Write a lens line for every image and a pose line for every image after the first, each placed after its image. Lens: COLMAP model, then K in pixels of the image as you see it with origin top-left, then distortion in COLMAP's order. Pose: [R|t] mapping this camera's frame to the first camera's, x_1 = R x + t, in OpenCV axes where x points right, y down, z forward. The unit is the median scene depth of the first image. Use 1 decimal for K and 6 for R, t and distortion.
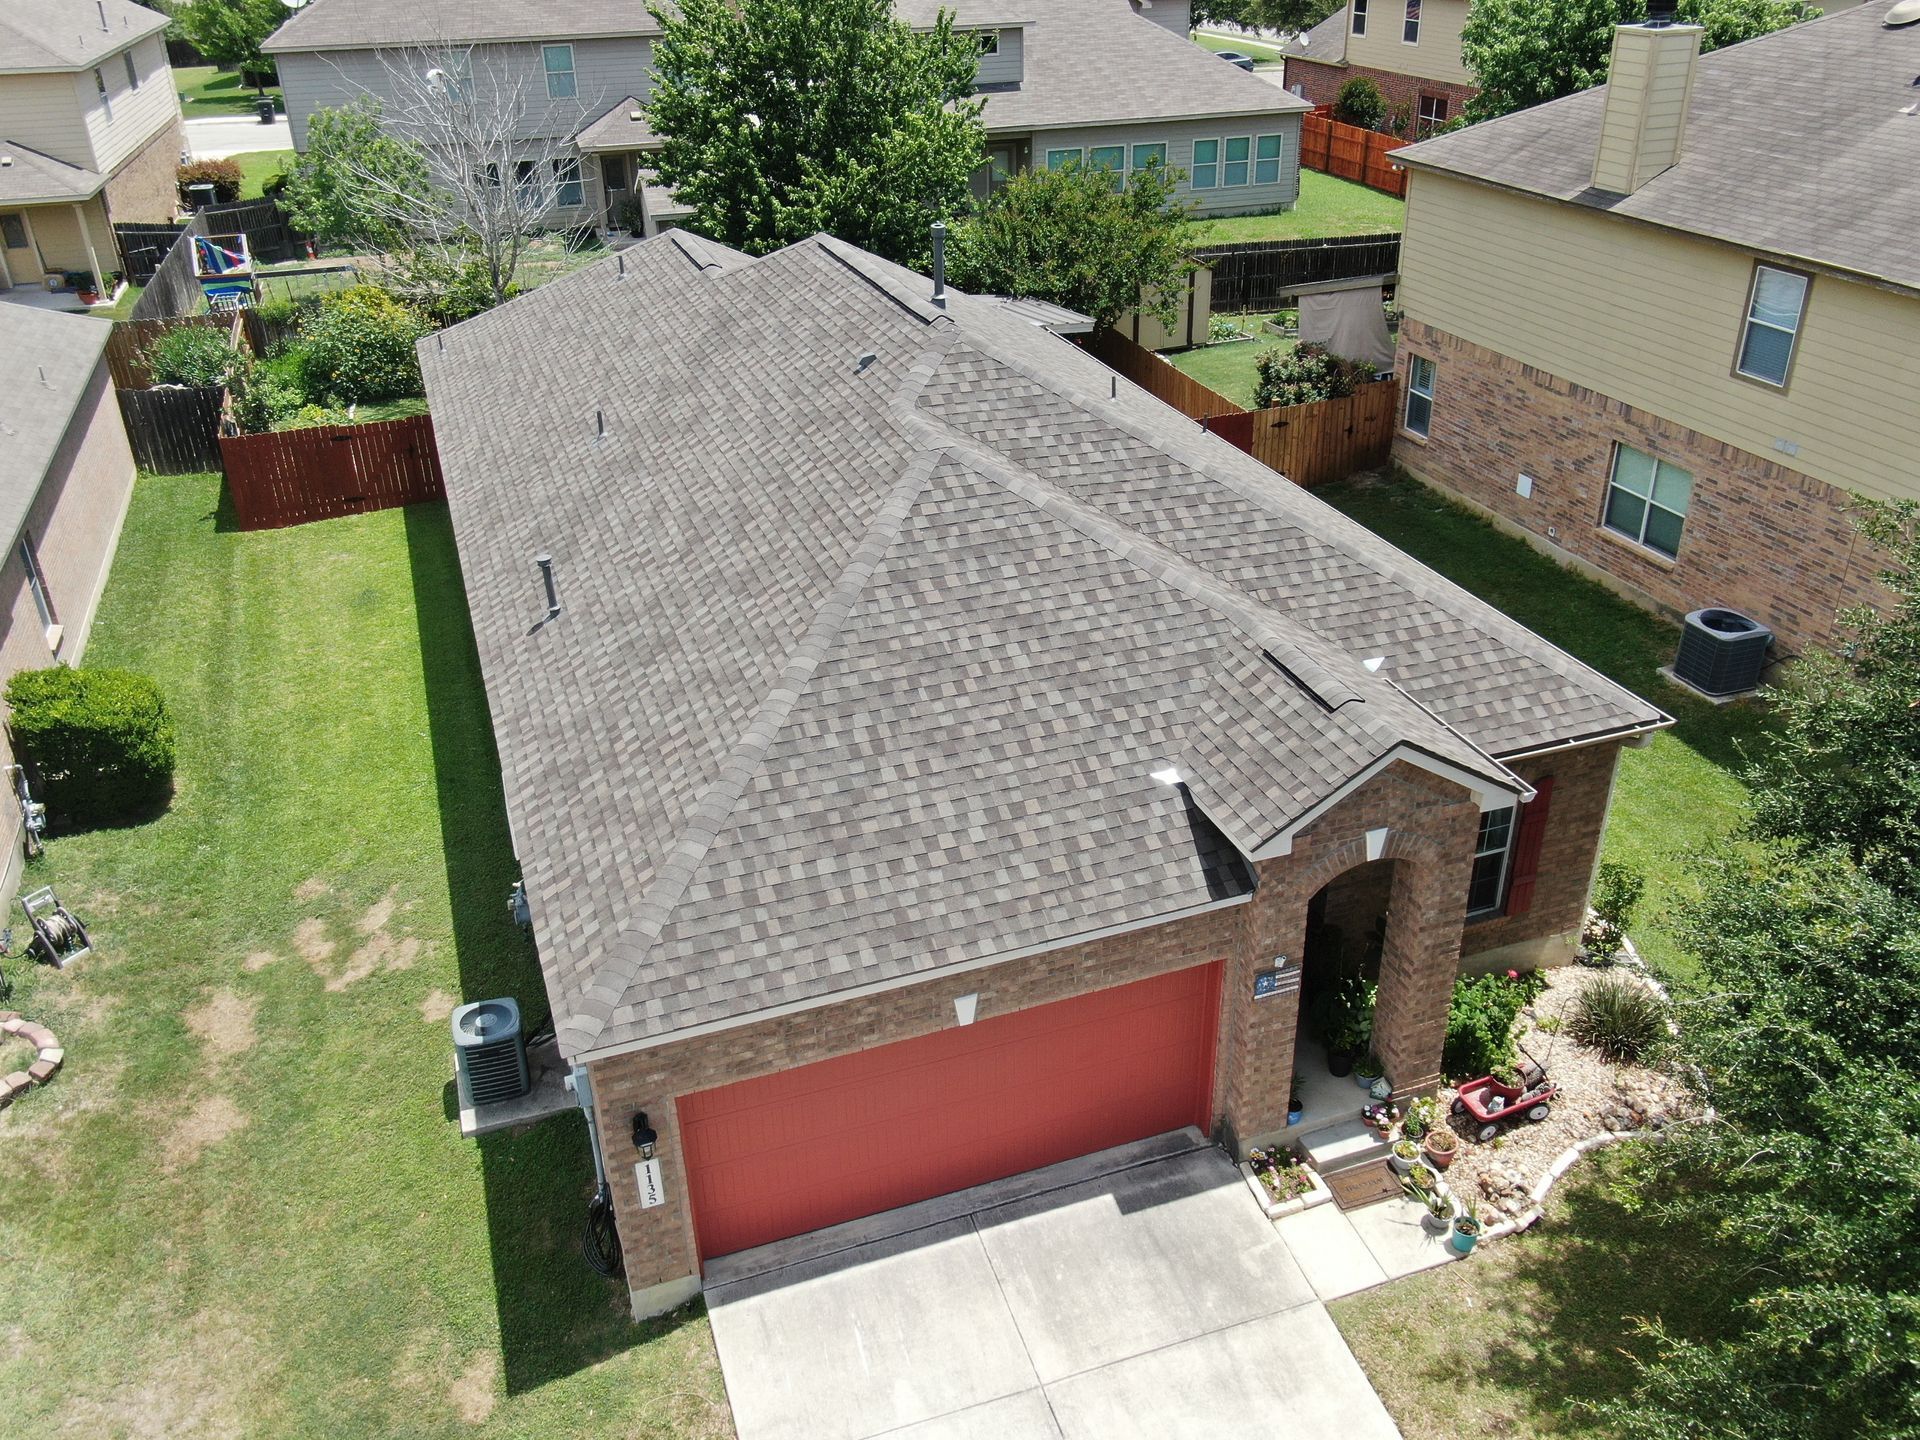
lens RADIAL K [[1527.5, 0, 956.3], [0, 1527.5, 717.1], [0, 0, 1]] dist [0.000524, -0.008682]
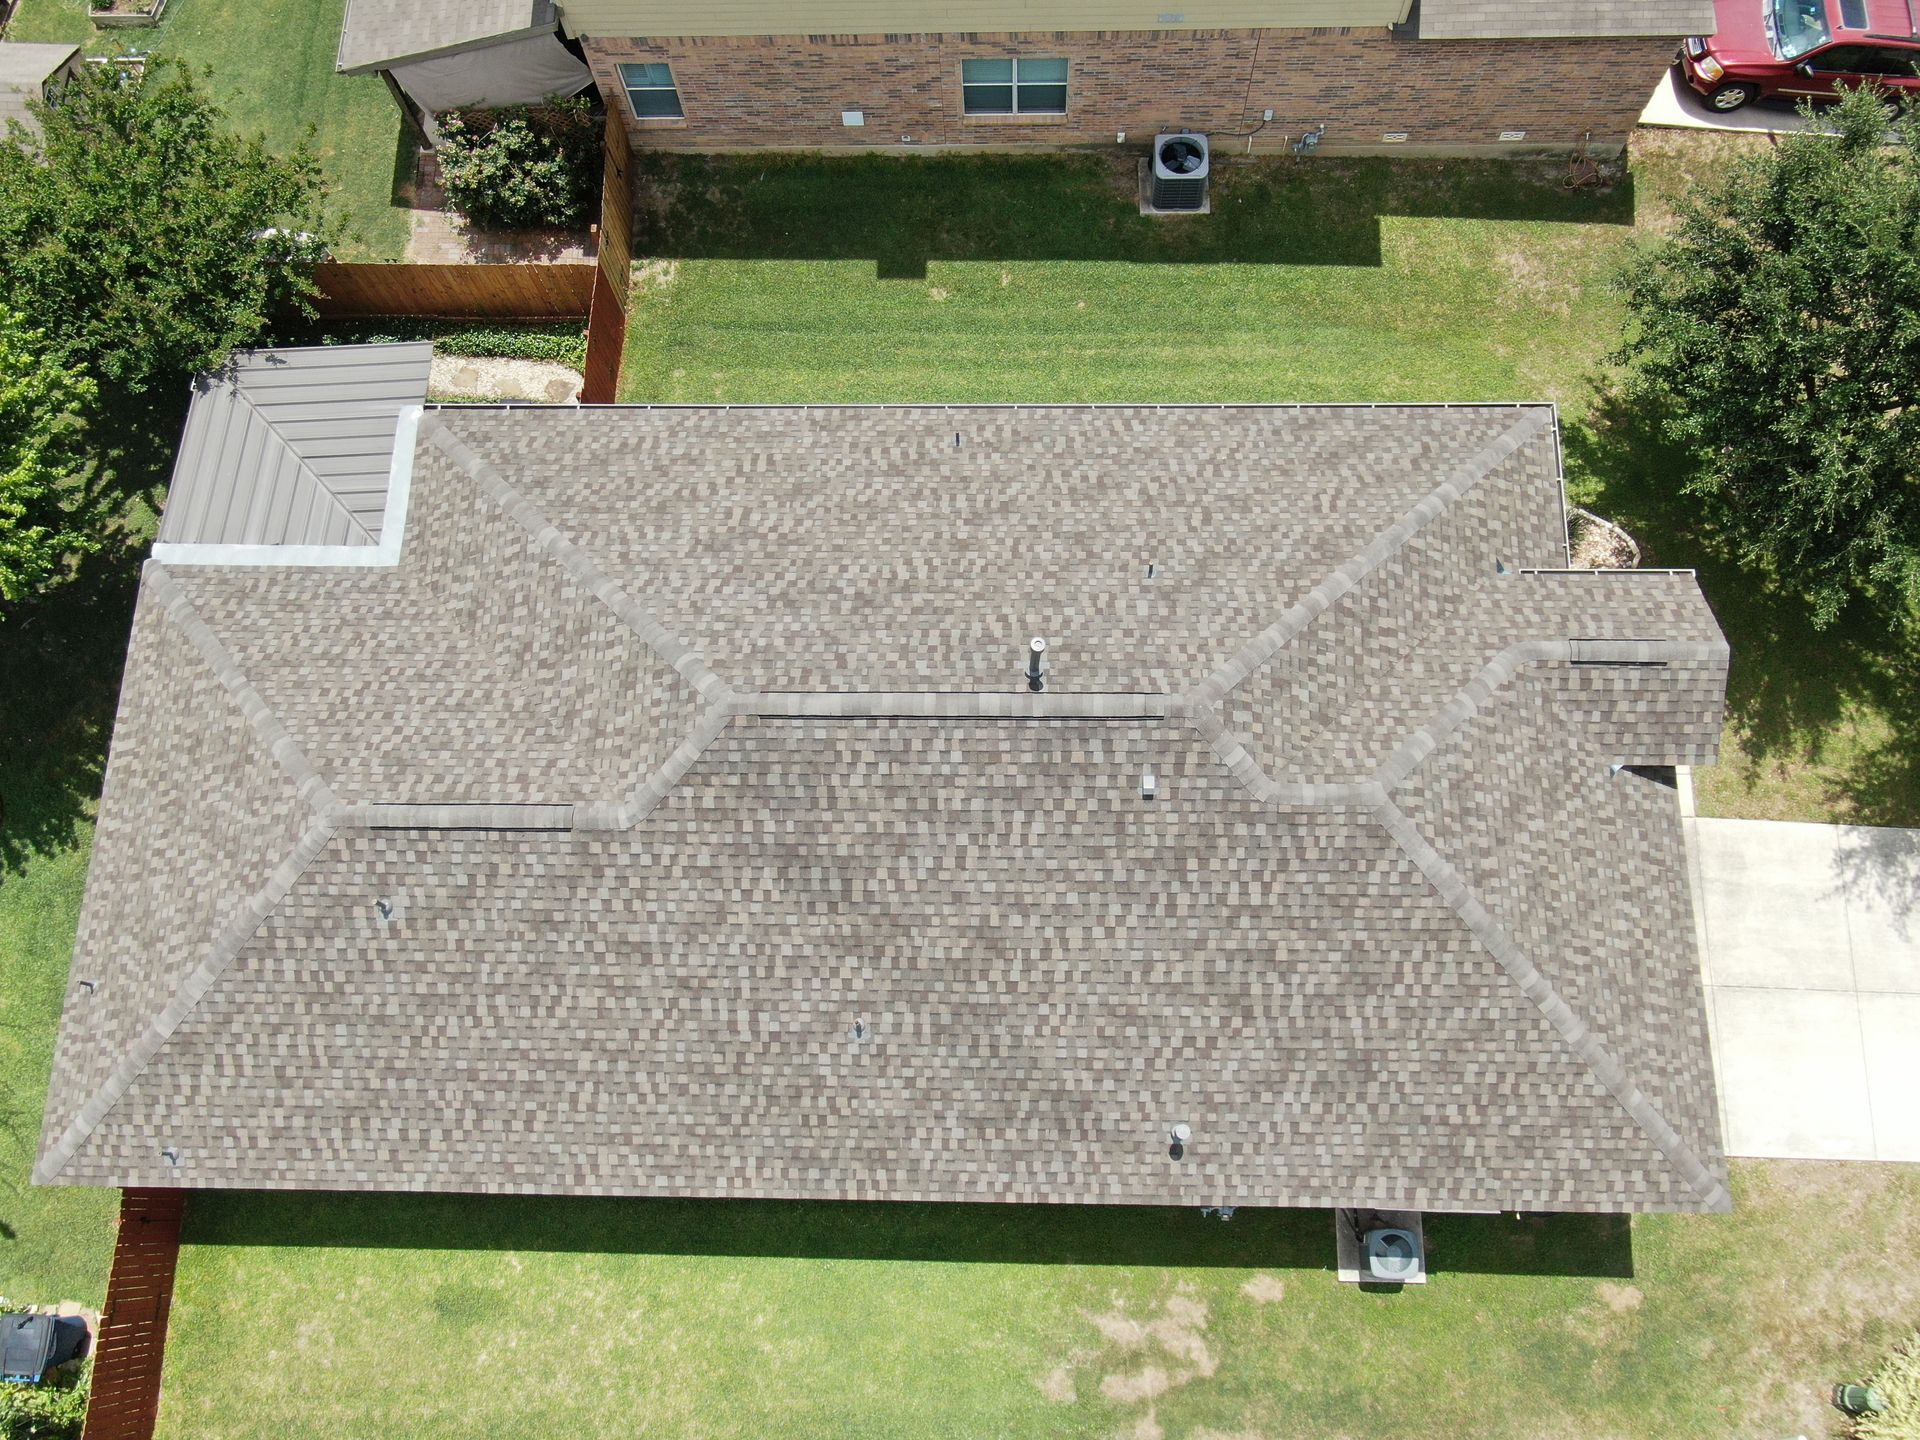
lens RADIAL K [[1527.5, 0, 956.3], [0, 1527.5, 717.1], [0, 0, 1]] dist [0.000524, -0.008682]
pose [[0.356674, -0.891506, 0.279286, -0.279326], [0.490997, 0.433214, 0.755810, -0.867915], [-0.794799, -0.132450, 0.592243, 0.389215]]
